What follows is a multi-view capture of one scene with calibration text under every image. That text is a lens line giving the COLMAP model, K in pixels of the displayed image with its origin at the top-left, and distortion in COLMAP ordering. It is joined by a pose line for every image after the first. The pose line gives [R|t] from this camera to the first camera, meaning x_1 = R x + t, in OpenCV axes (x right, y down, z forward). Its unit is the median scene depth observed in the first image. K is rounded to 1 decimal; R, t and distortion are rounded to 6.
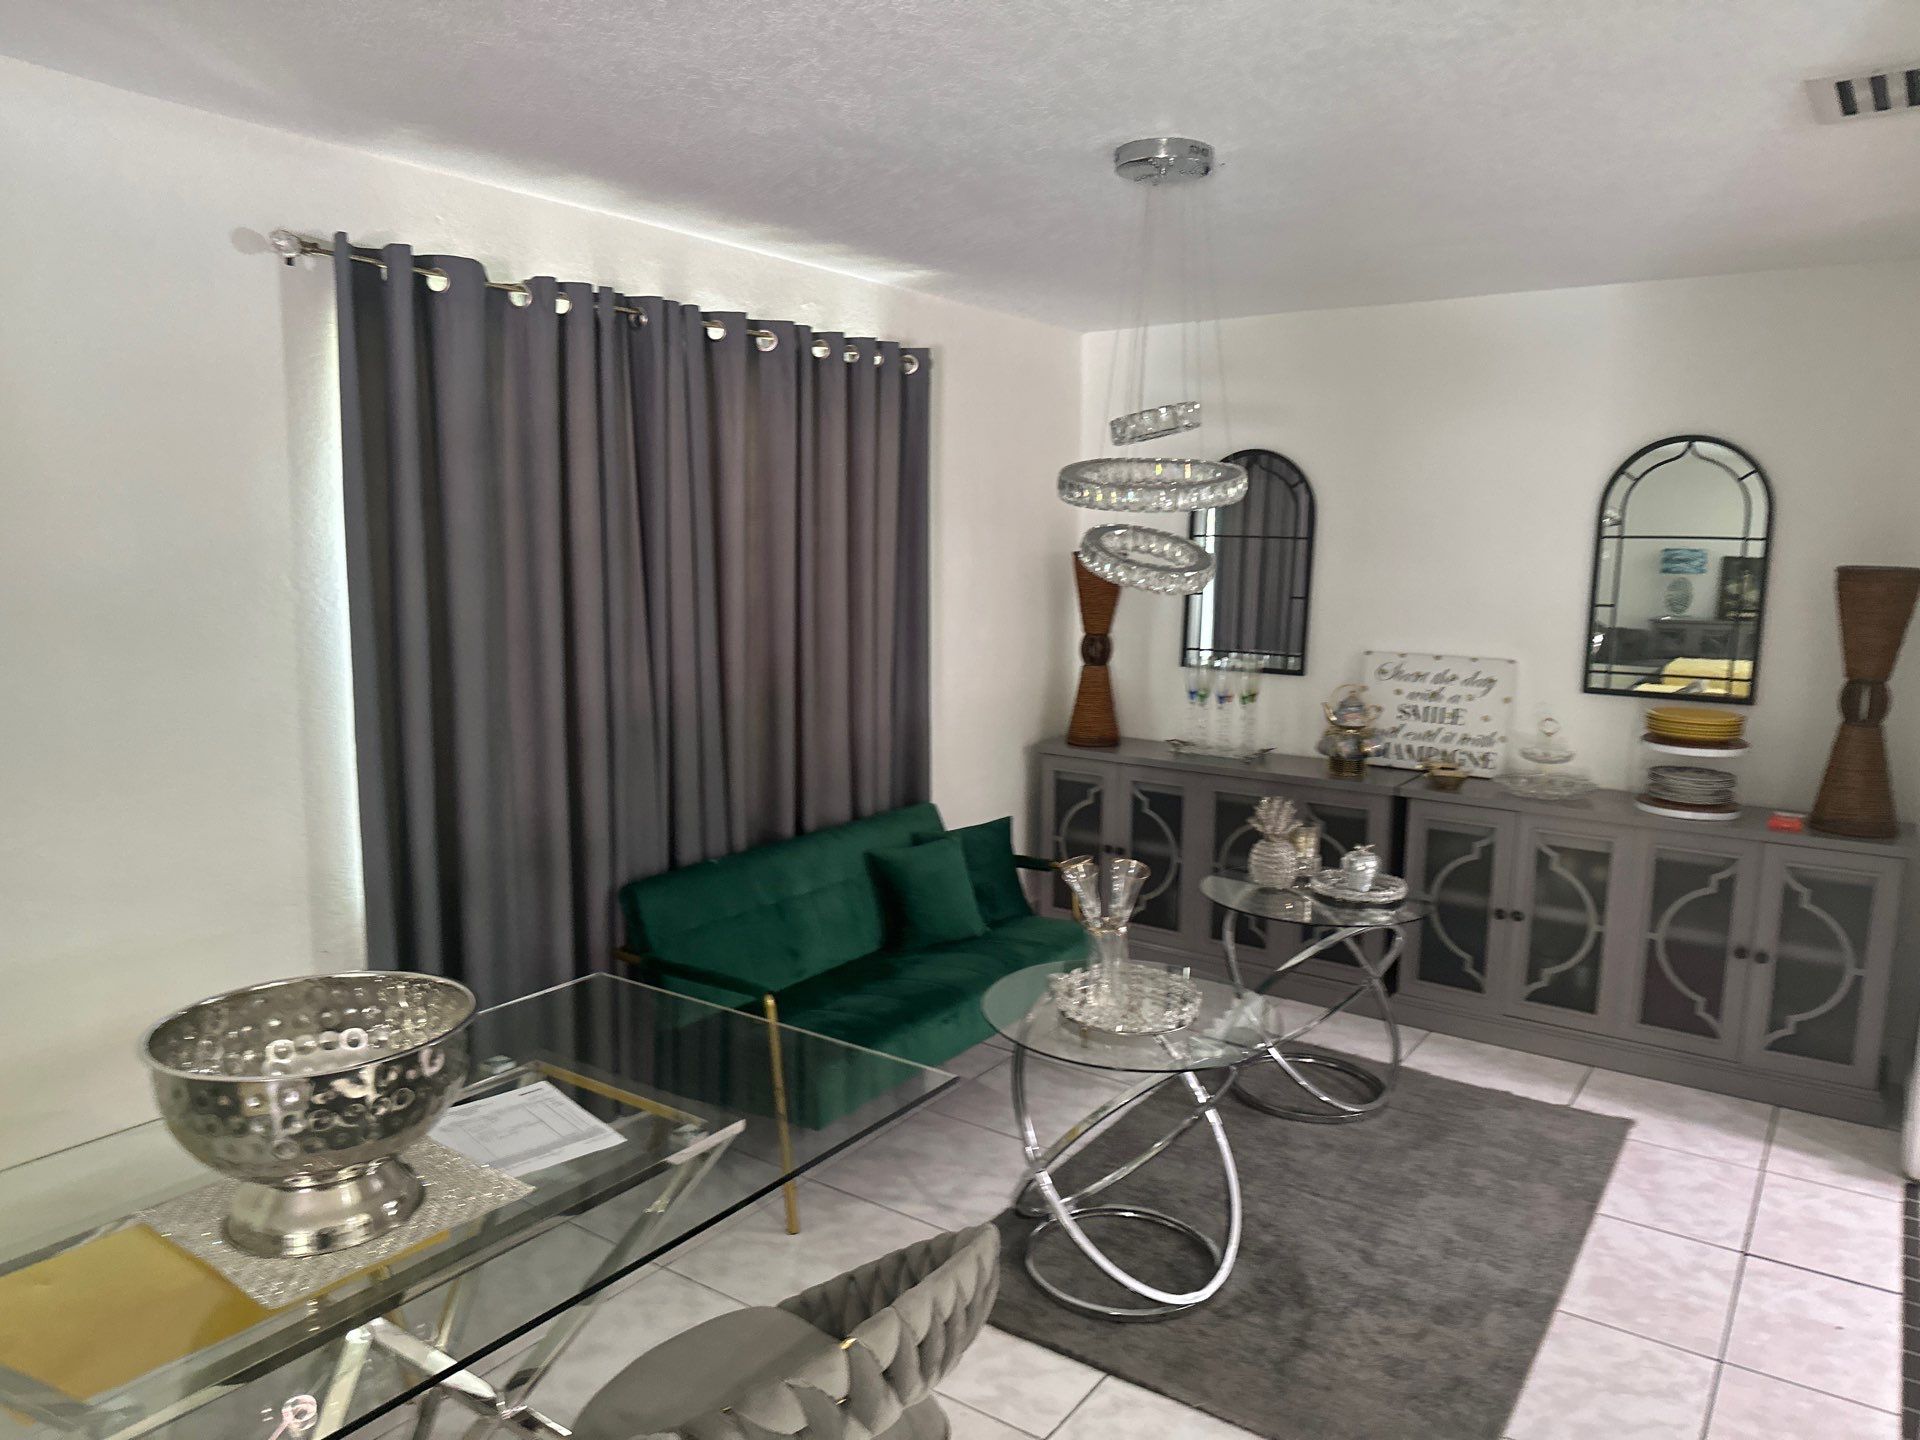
lens RADIAL K [[1337.2, 0, 960.0], [0, 1337.2, 720.0], [0, 0, 1]] dist [0.133195, -0.210350]
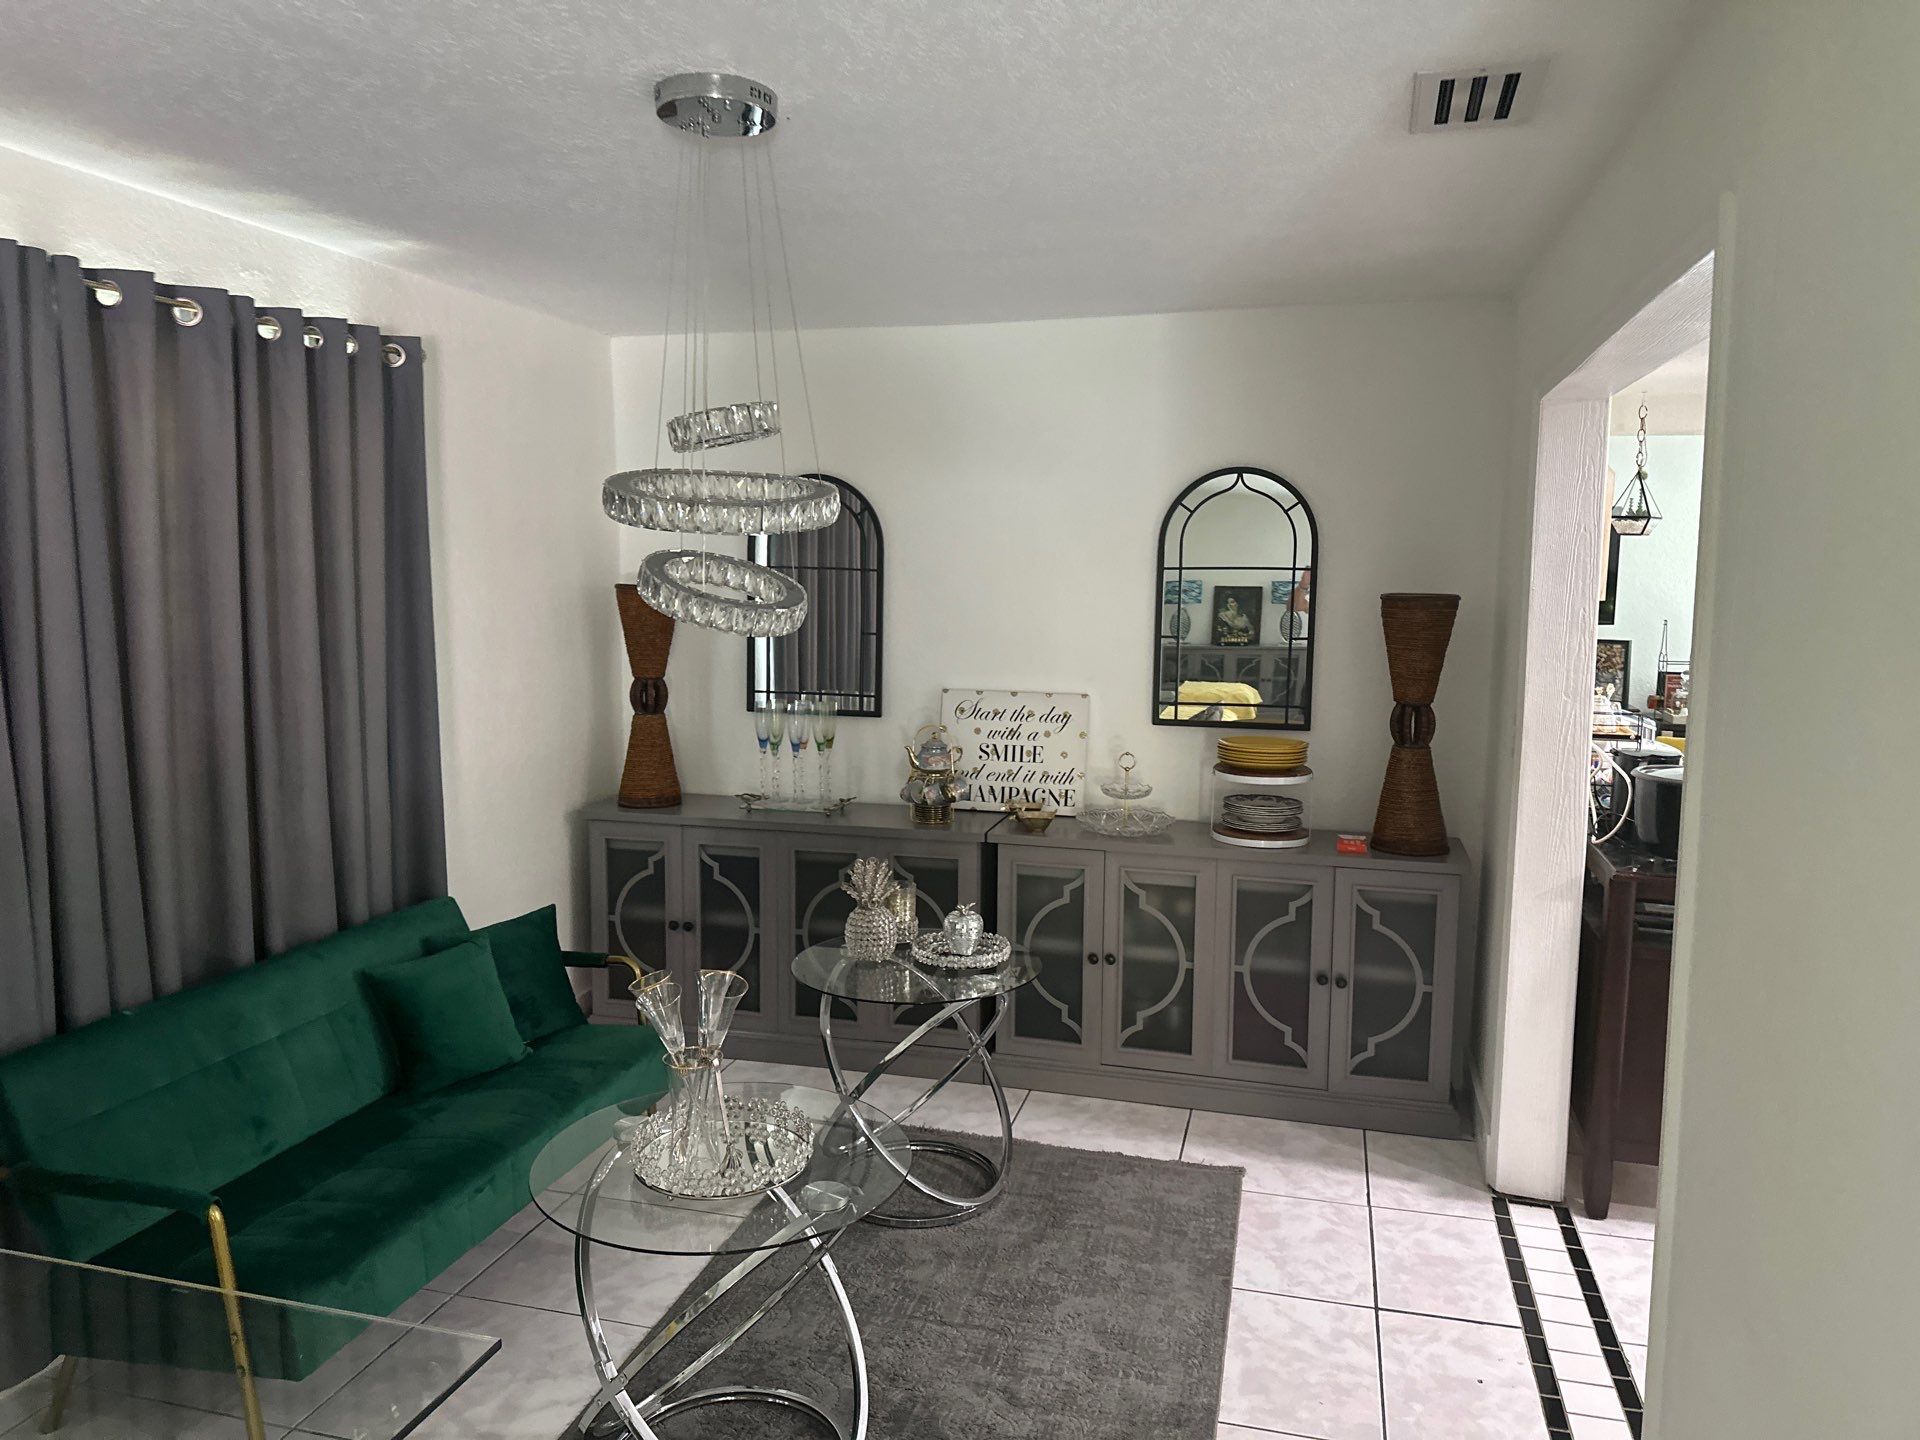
lens RADIAL K [[1285.3, 0, 959.4], [0, 1285.3, 709.7], [0, 0, 1]] dist [0.136424, -0.232288]
pose [[0.937746, -0.041798, 0.344797, 0.000174], [0.051720, 0.998469, -0.019623, -0.021242], [-0.343449, 0.036235, 0.938472, 0.177258]]
